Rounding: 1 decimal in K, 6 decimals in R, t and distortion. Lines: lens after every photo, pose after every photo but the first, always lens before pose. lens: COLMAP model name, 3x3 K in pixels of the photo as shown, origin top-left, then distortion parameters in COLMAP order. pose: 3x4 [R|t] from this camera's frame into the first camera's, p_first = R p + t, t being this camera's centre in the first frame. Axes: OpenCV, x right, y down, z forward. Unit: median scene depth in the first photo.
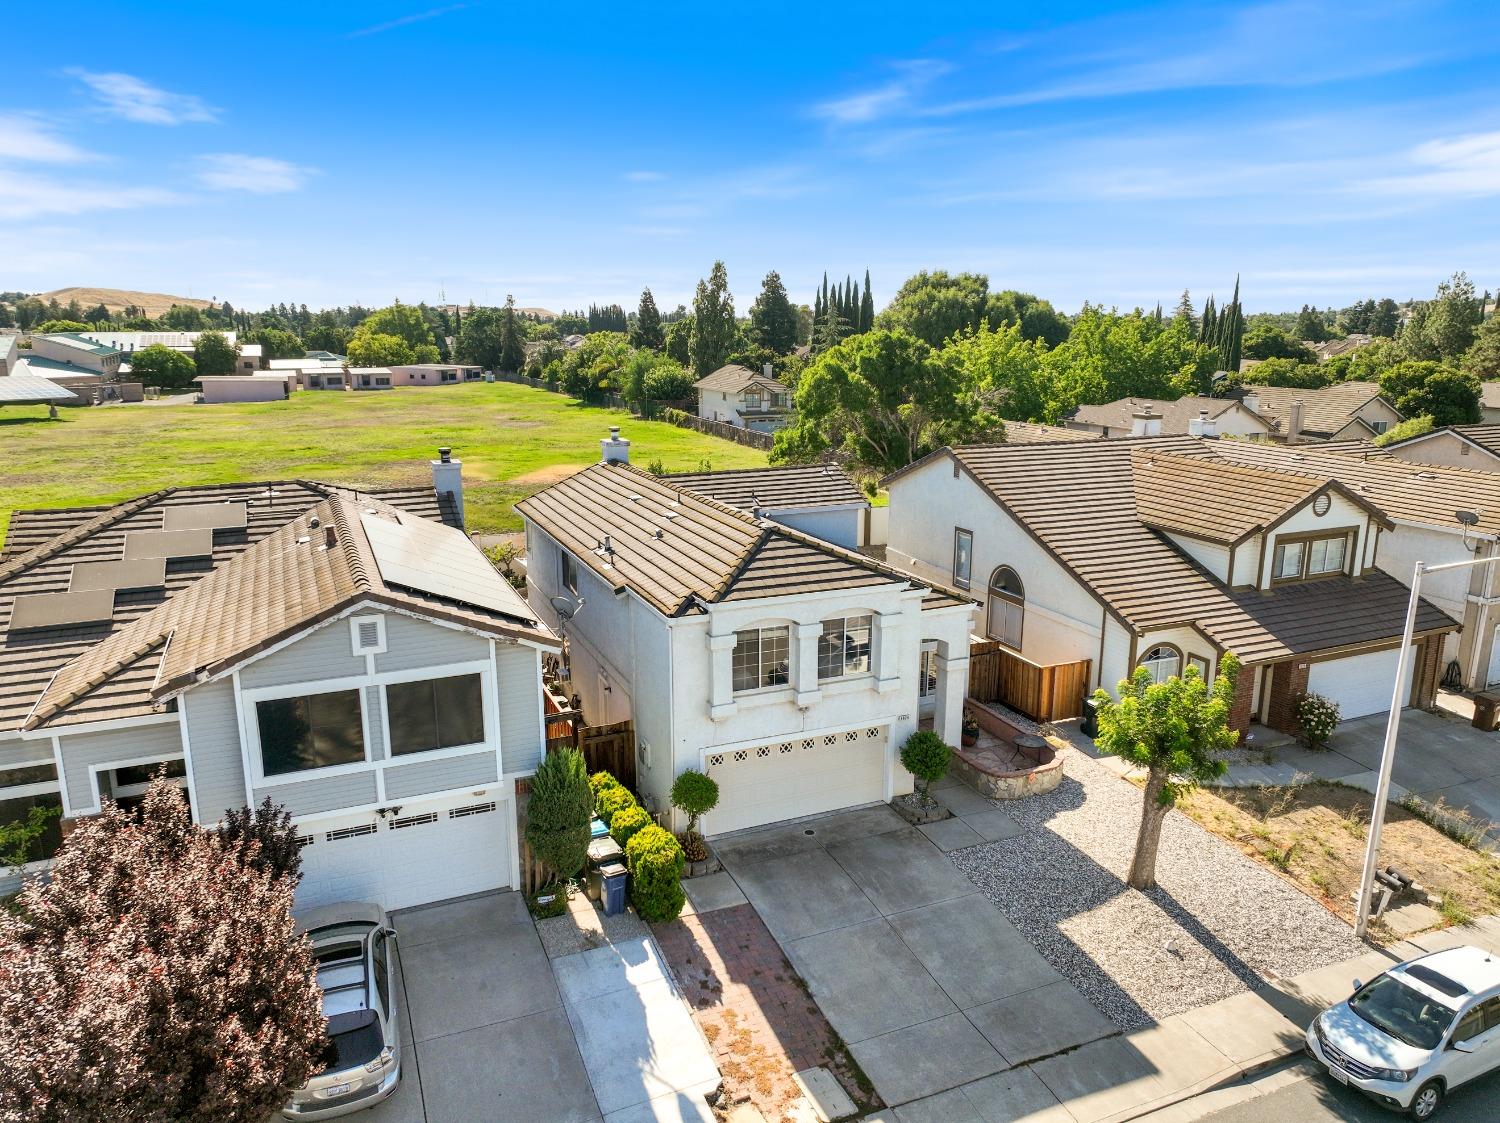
lens RADIAL K [[1051.1, 0, 750.0], [0, 1051.1, 561.5], [0, 0, 1]] dist [0.003471, 0.004289]
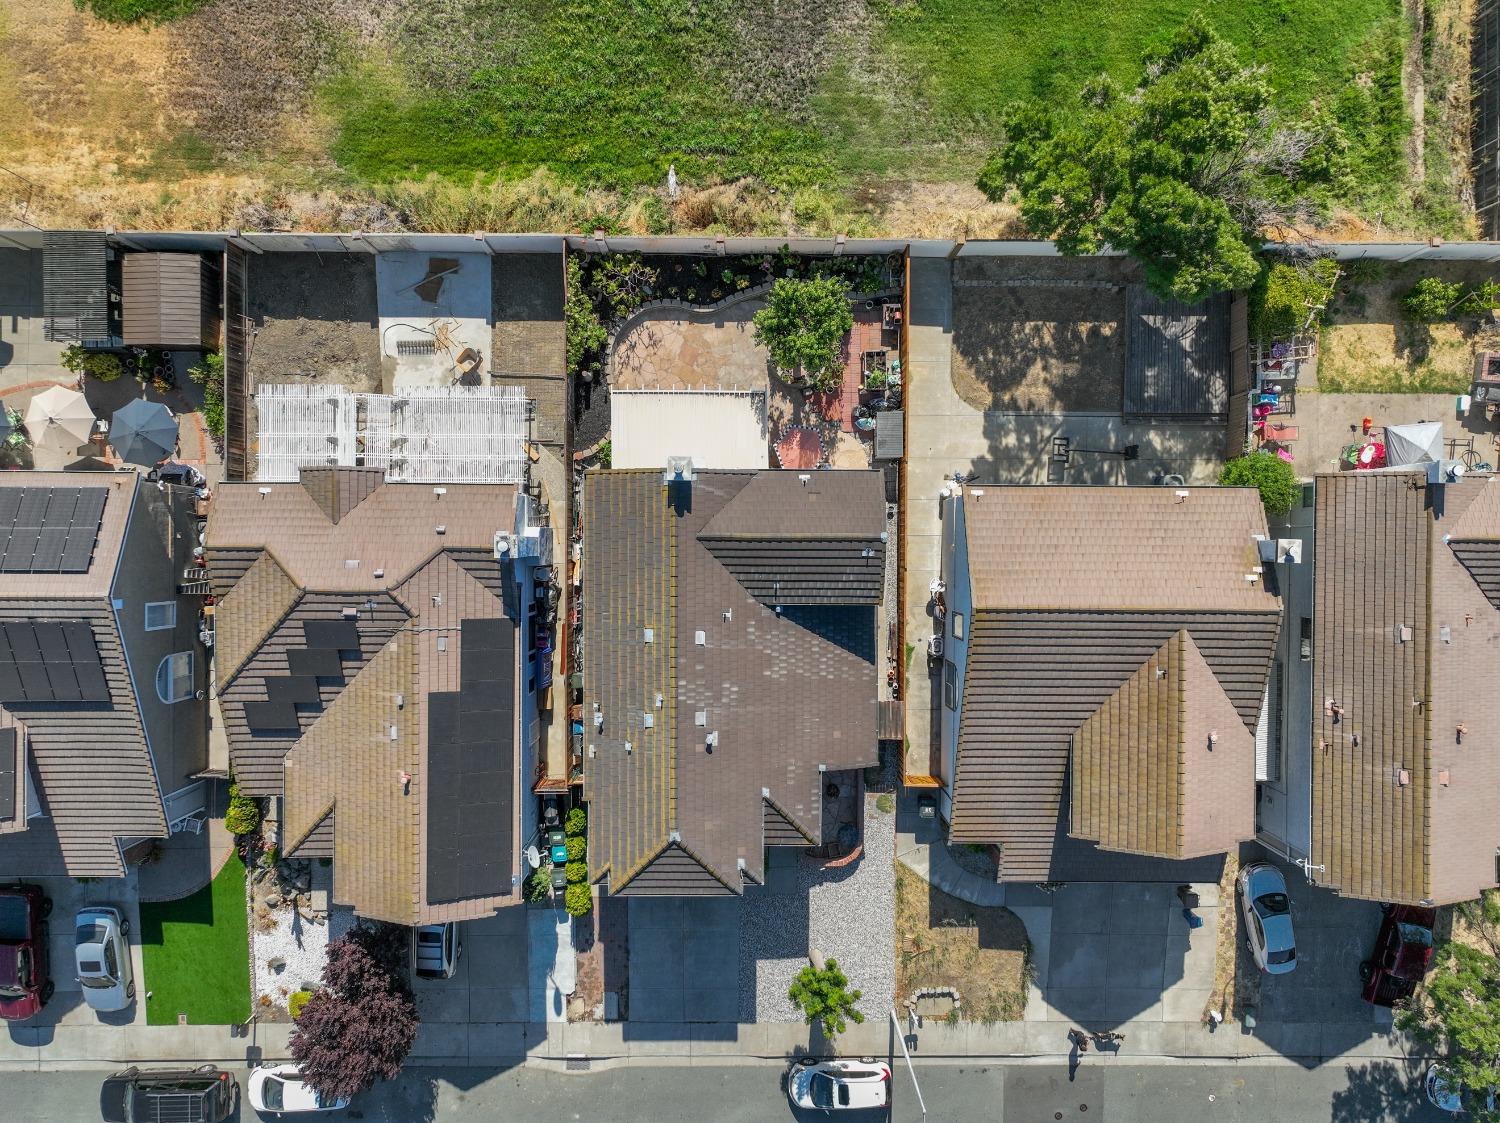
lens RADIAL K [[1051.1, 0, 750.0], [0, 1051.1, 561.5], [0, 0, 1]] dist [0.003471, 0.004289]
pose [[0.913670, 0.406372, 0.008314, -0.045482], [-0.096911, 0.197934, 0.975413, -1.292921], [0.394735, -0.892011, 0.220228, 0.858723]]
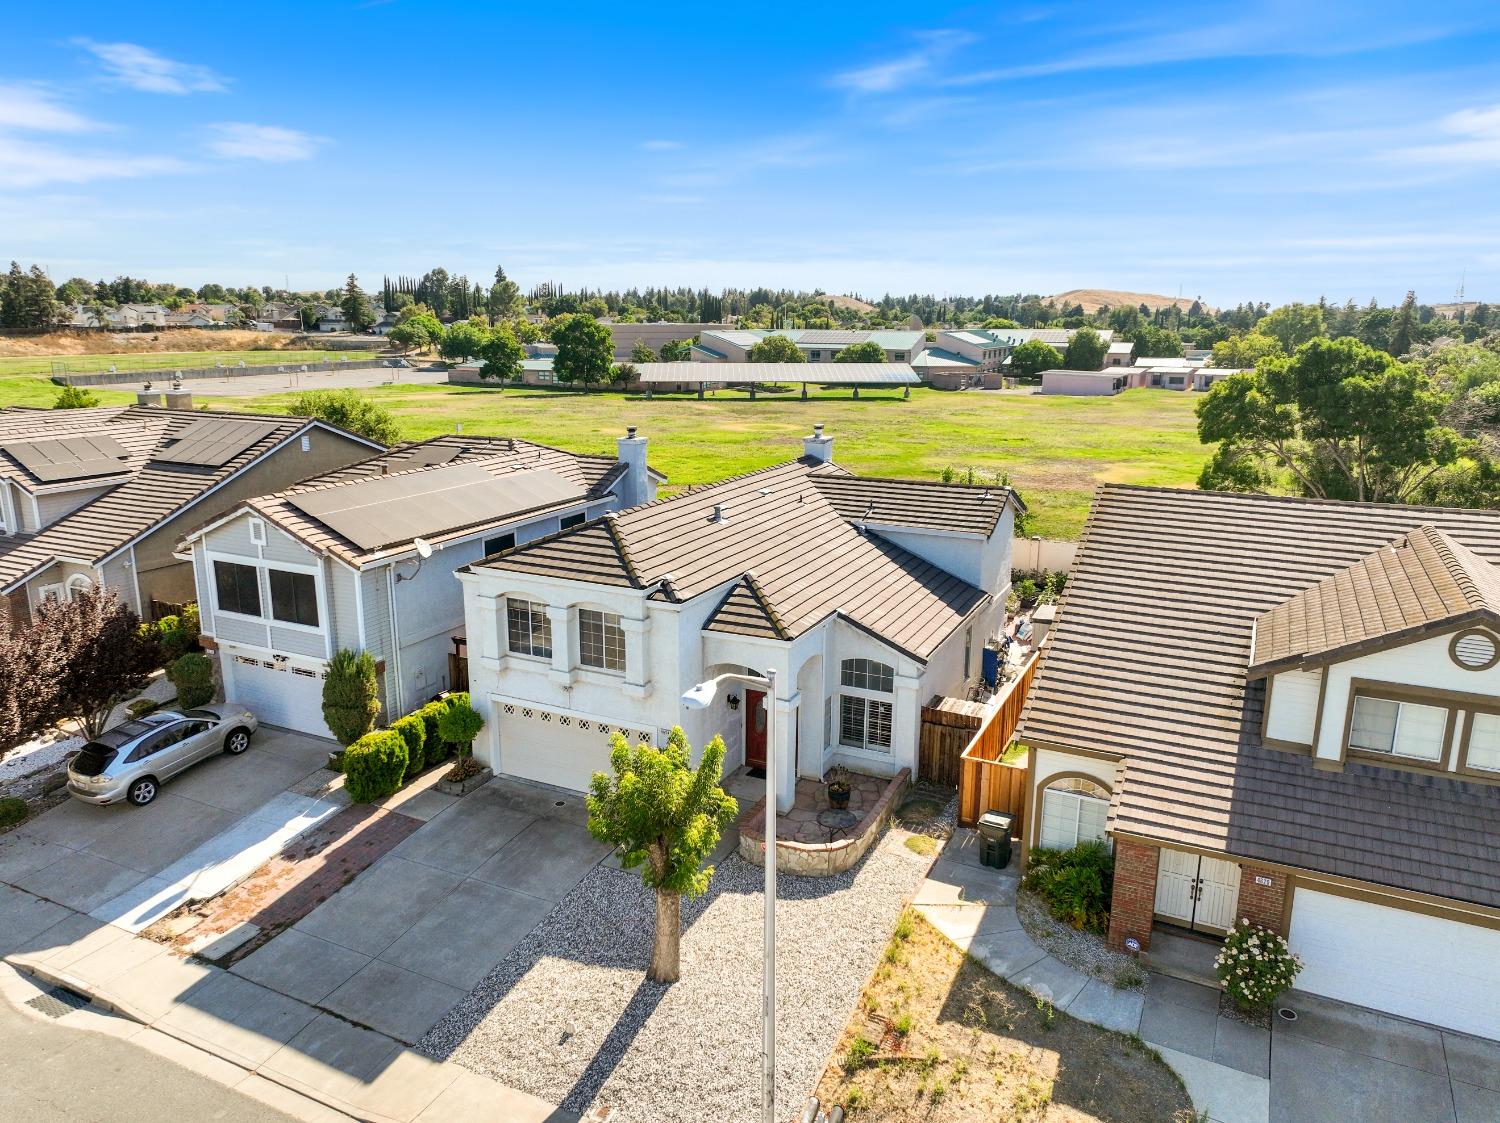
lens RADIAL K [[1051.1, 0, 750.0], [0, 1051.1, 561.5], [0, 0, 1]] dist [0.003471, 0.004289]
pose [[0.647005, 0.178161, -0.741379, 0.726836], [-0.177458, 0.980803, 0.080828, -0.080111], [0.741548, 0.079268, 0.666201, 0.326969]]
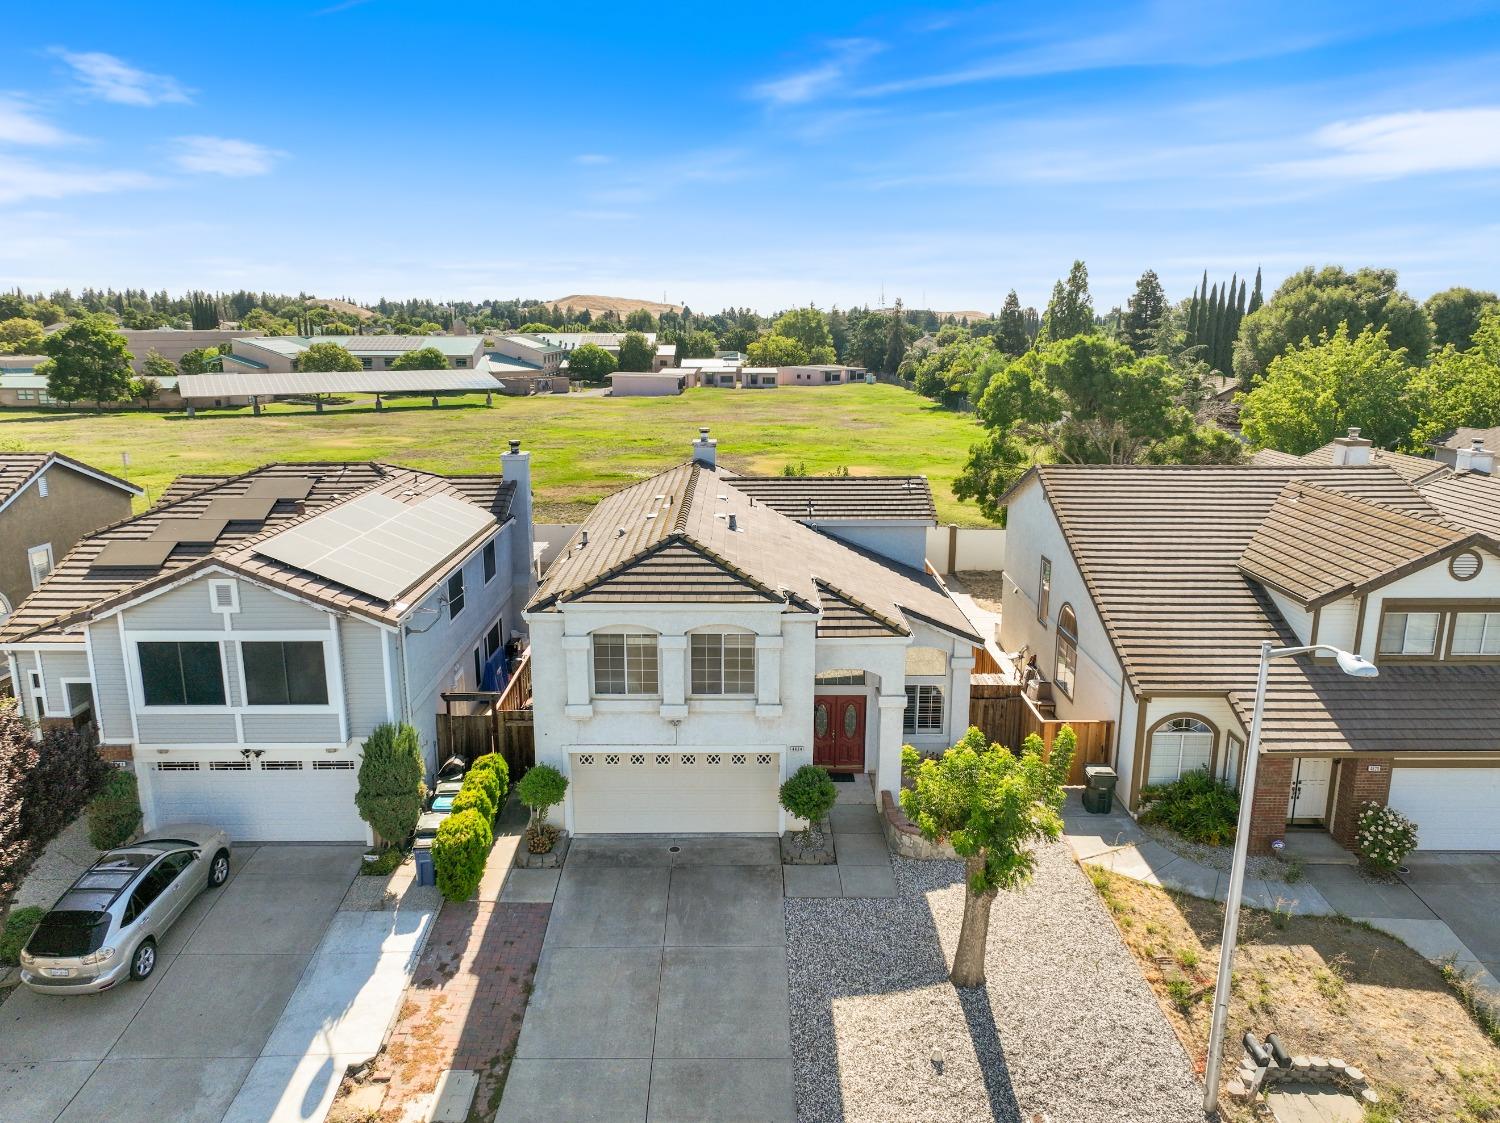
lens RADIAL K [[1051.1, 0, 750.0], [0, 1051.1, 561.5], [0, 0, 1]] dist [0.003471, 0.004289]
pose [[0.919574, 0.088832, -0.382745, 0.369070], [-0.089898, 0.995836, 0.015140, -0.022411], [0.382496, 0.020486, 0.923730, 0.096810]]
